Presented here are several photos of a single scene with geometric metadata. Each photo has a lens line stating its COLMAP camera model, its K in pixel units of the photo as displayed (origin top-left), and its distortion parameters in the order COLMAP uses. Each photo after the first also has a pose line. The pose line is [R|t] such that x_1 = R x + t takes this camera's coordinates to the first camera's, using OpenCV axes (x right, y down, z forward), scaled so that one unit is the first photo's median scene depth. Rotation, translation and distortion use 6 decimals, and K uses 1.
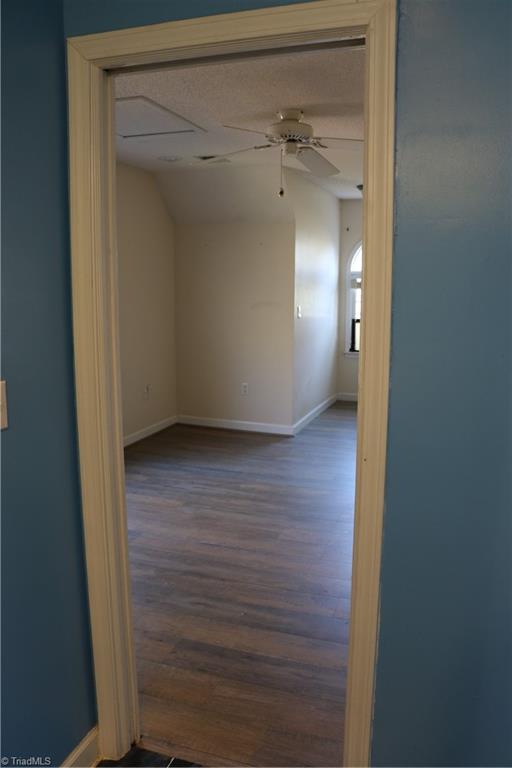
lens RADIAL K [[626.3, 0, 267.9], [0, 626.3, 384.1], [0, 0, 1]] dist [-0.207482, 0.177787]
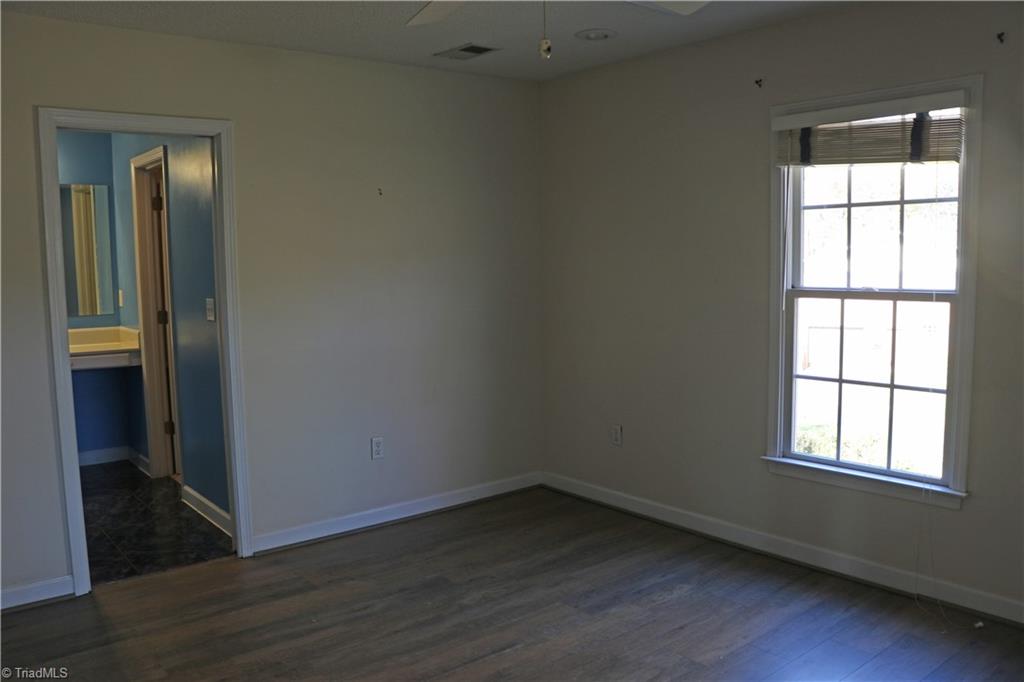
lens RADIAL K [[835.0, 0, 514.7], [0, 835.0, 355.3], [0, 0, 1]] dist [-0.207482, 0.177787]
pose [[-0.534570, 0.095600, -0.839700, 0.419013], [-0.126827, 0.973255, 0.191546, -0.145151], [0.835554, 0.208891, -0.508148, 0.977354]]
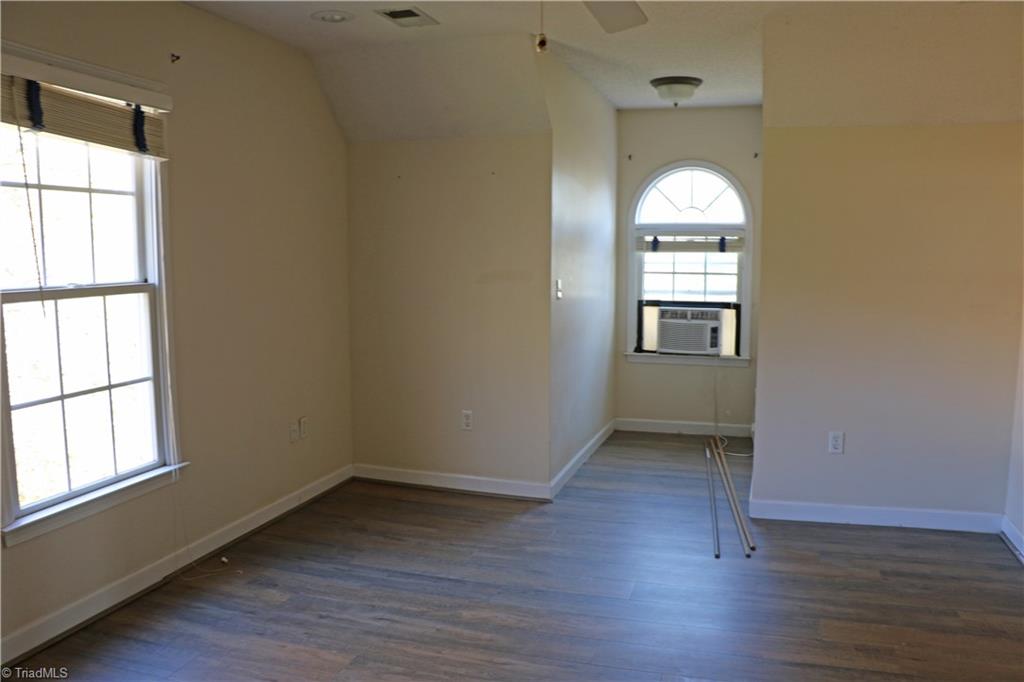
lens RADIAL K [[835.0, 0, 514.7], [0, 835.0, 355.3], [0, 0, 1]] dist [-0.207482, 0.177787]
pose [[0.999696, -0.007572, 0.023467, -0.012325], [0.008460, 0.999244, -0.037956, -0.028714], [-0.023162, 0.038143, 0.999004, 0.264980]]
